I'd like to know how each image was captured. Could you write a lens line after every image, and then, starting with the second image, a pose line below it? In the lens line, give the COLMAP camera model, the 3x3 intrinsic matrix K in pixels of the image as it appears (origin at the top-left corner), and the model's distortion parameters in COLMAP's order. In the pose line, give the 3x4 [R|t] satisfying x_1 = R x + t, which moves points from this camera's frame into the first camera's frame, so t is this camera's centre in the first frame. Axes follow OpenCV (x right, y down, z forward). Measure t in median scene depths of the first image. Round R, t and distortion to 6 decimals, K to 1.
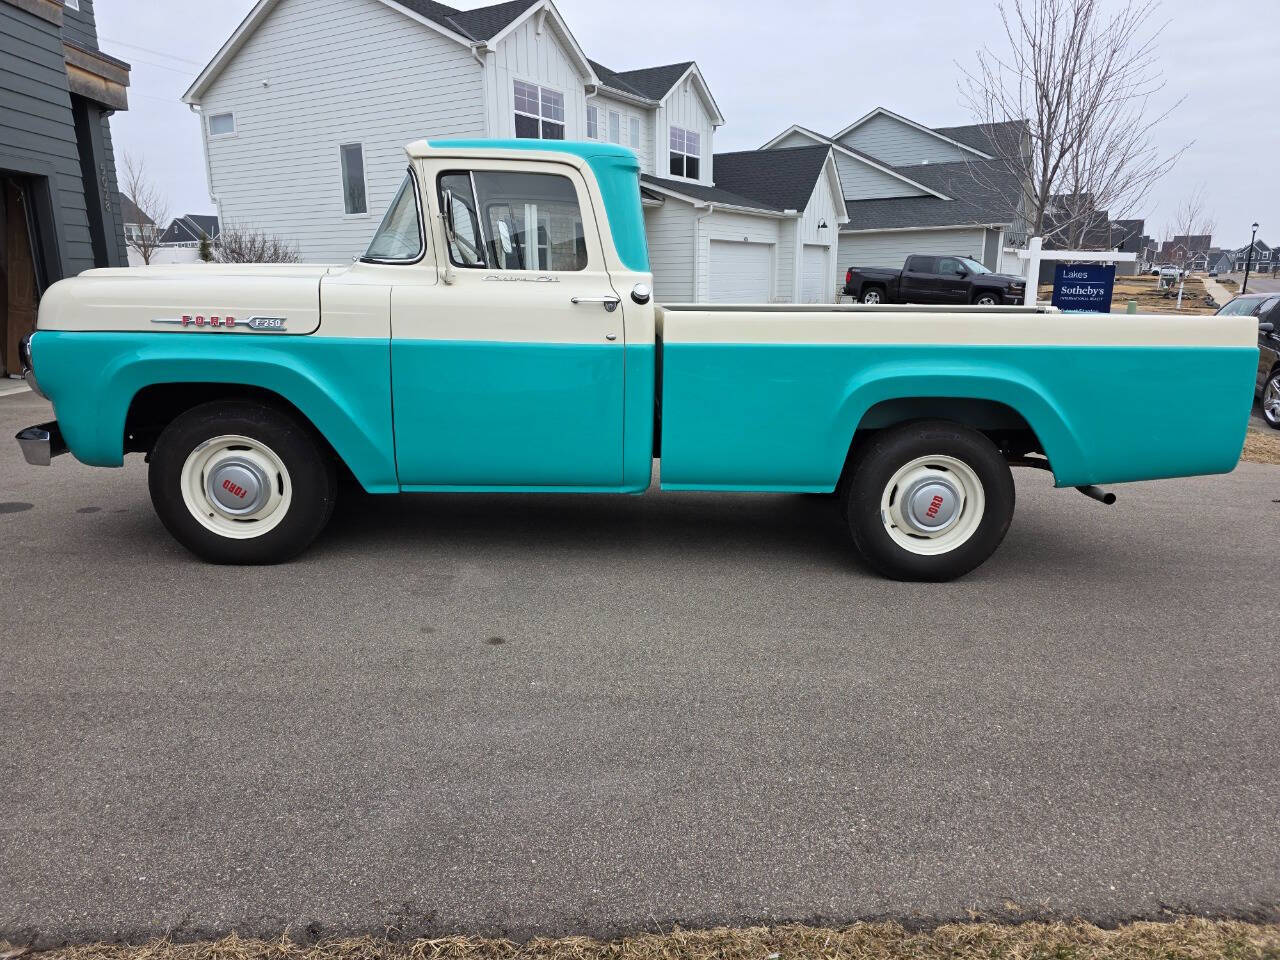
lens RADIAL K [[859.7, 0, 640.0], [0, 859.7, 480.0], [0, 0, 1]] dist [0.063223, -0.053319]
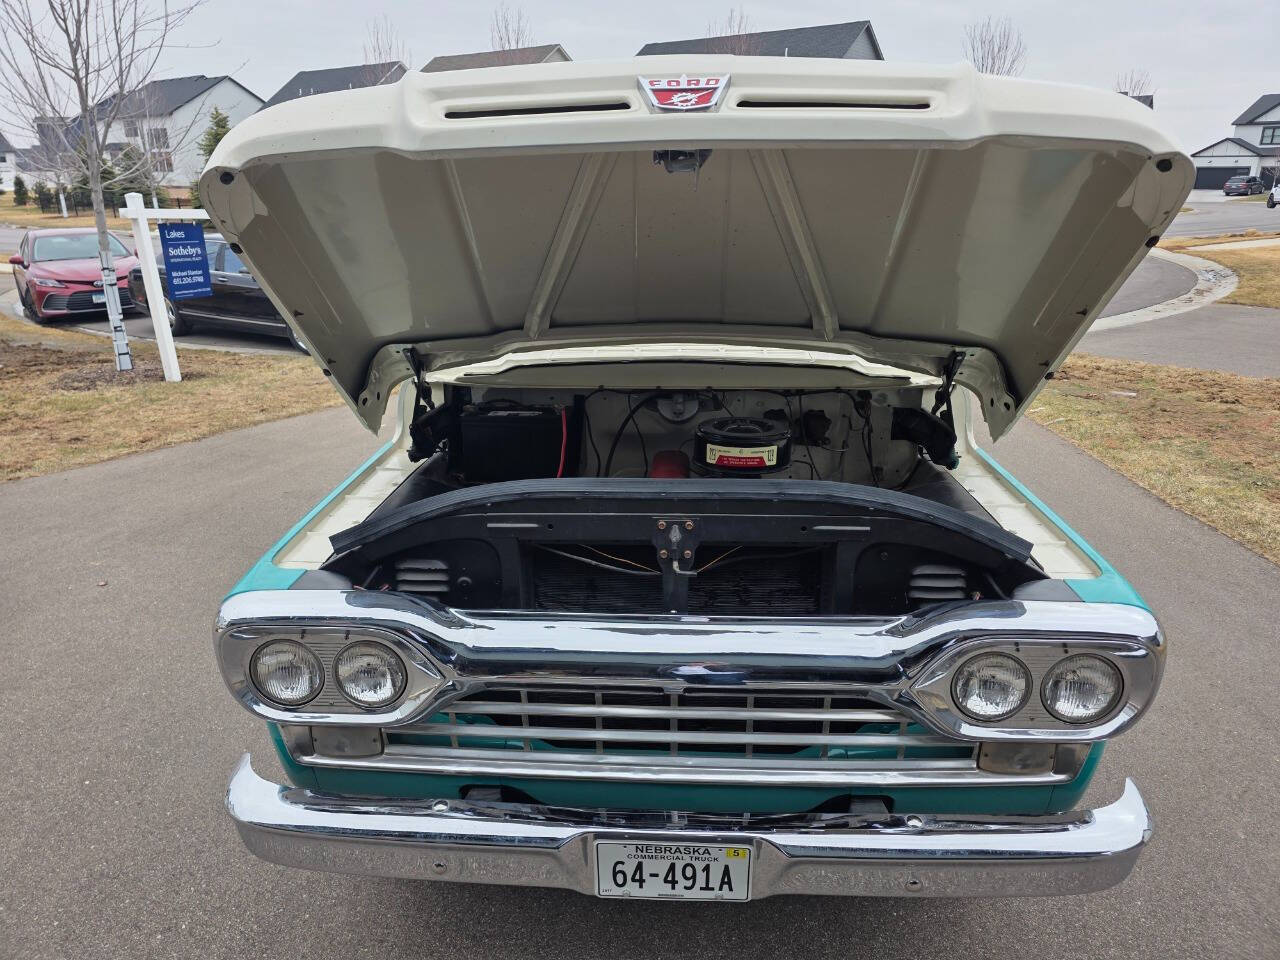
lens RADIAL K [[857.6, 0, 647.2], [0, 857.6, 474.0], [0, 0, 1]] dist [0.056351, -0.048244]
pose [[0.076561, -0.318783, 0.944731, -0.187200], [0.225290, 0.928538, 0.295062, -0.071730], [-0.971279, 0.190248, 0.142908, 0.194792]]
